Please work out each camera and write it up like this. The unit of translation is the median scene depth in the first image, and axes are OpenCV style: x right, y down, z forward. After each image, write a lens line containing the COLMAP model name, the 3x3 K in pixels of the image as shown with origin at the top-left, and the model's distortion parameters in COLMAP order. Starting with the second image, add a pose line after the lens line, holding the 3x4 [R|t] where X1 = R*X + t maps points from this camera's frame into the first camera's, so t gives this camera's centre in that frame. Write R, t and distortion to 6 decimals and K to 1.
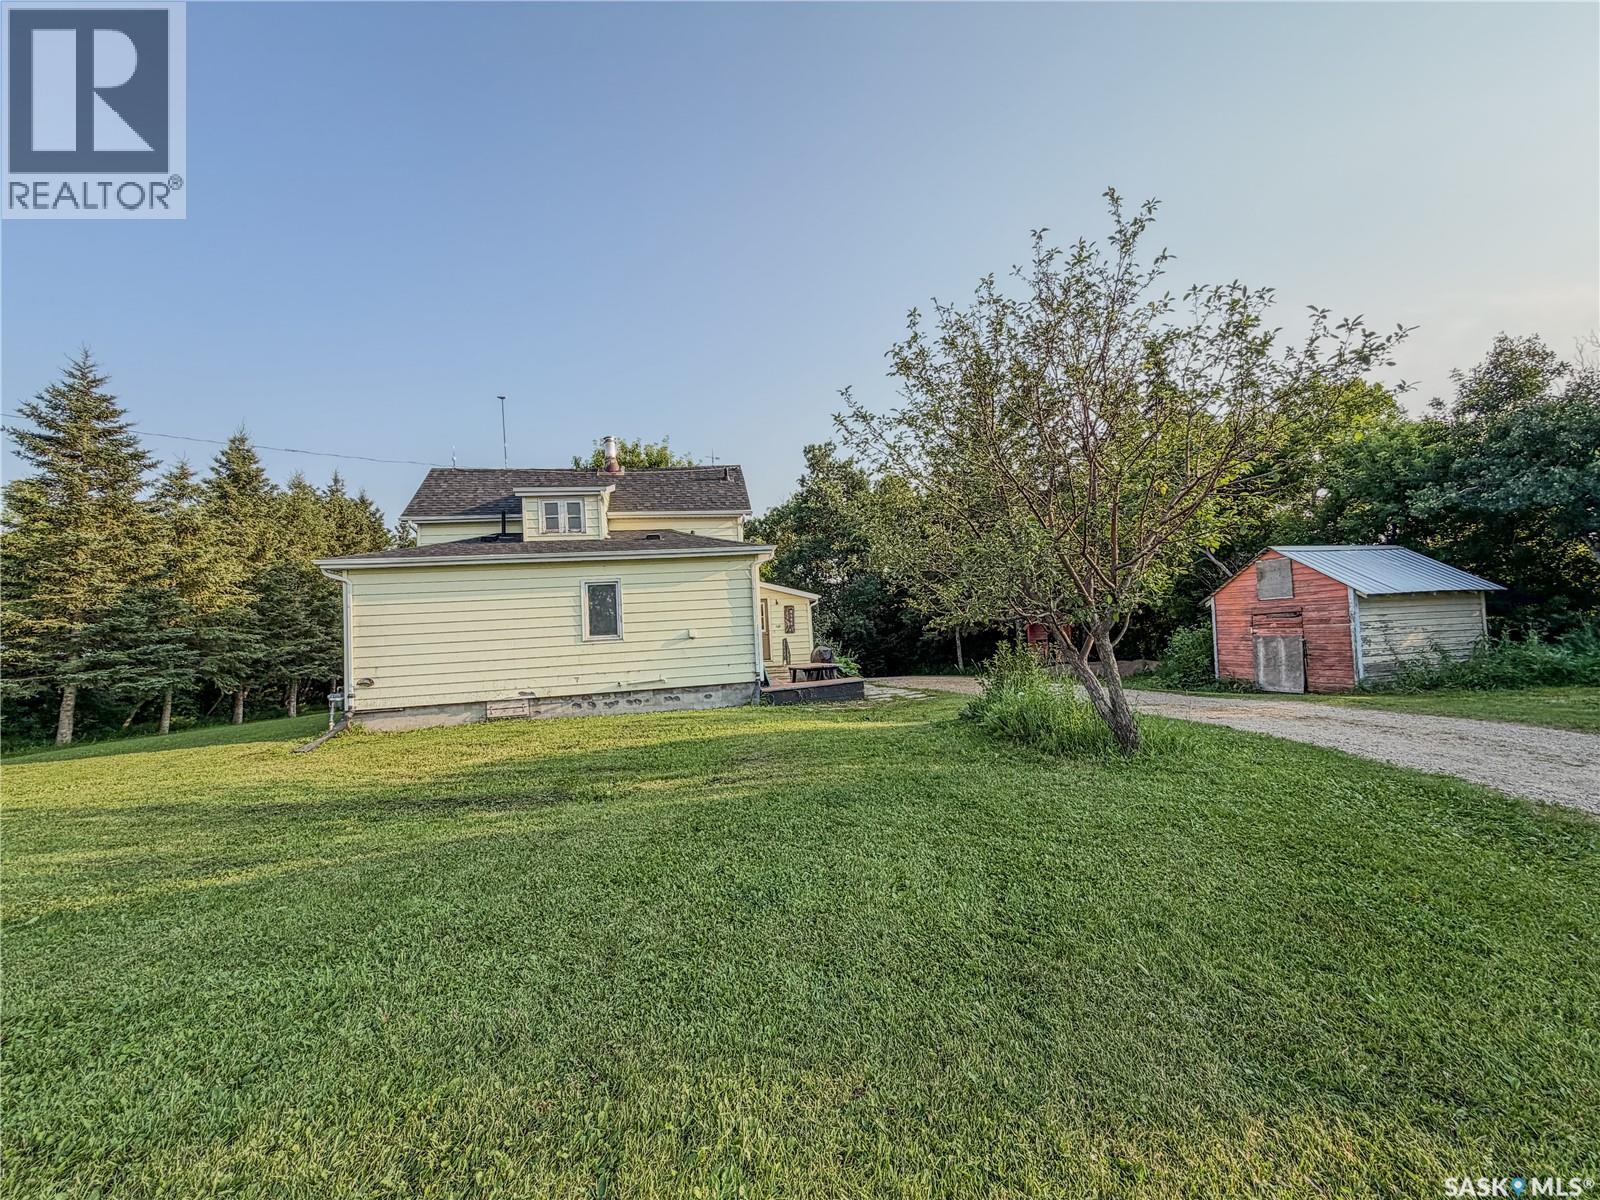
lens RADIAL K [[649.4, 0, 800.0], [0, 649.4, 600.0], [0, 0, 1]] dist [0.009690, -0.000251]
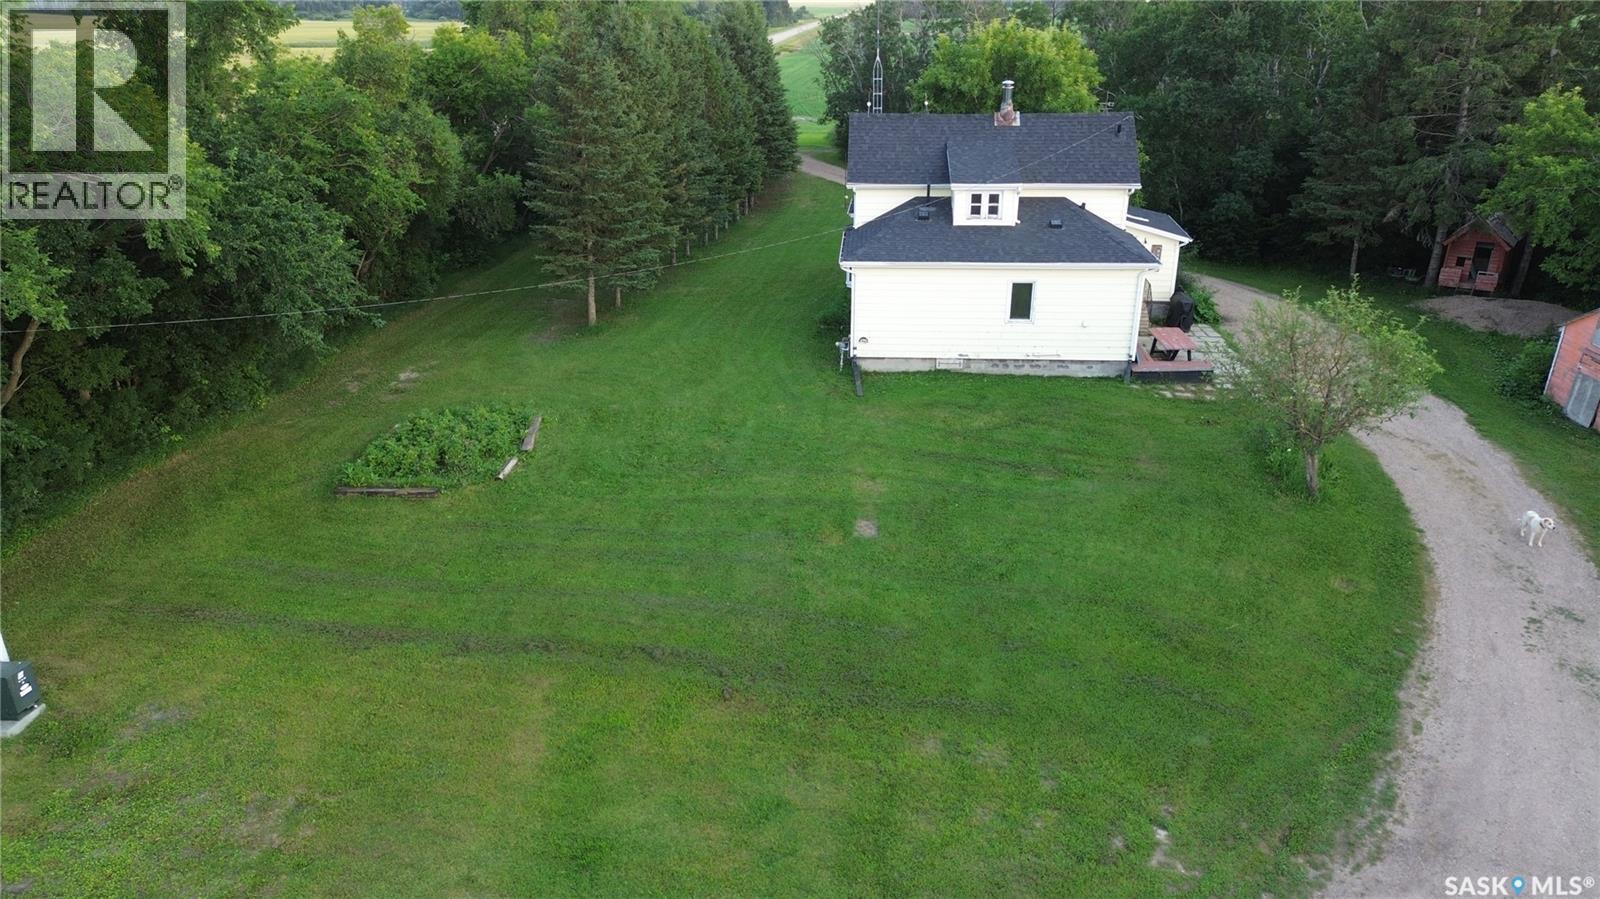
lens RADIAL K [[1126.3, 0, 800.0], [0, 1126.3, 449.5], [0, 0, 1]] dist [0.081946, -0.074221]
pose [[0.964183, 0.144890, -0.222166, -0.175403], [-0.036102, 0.901507, 0.431255, -0.693739], [0.262769, -0.407788, 0.874449, -1.290988]]
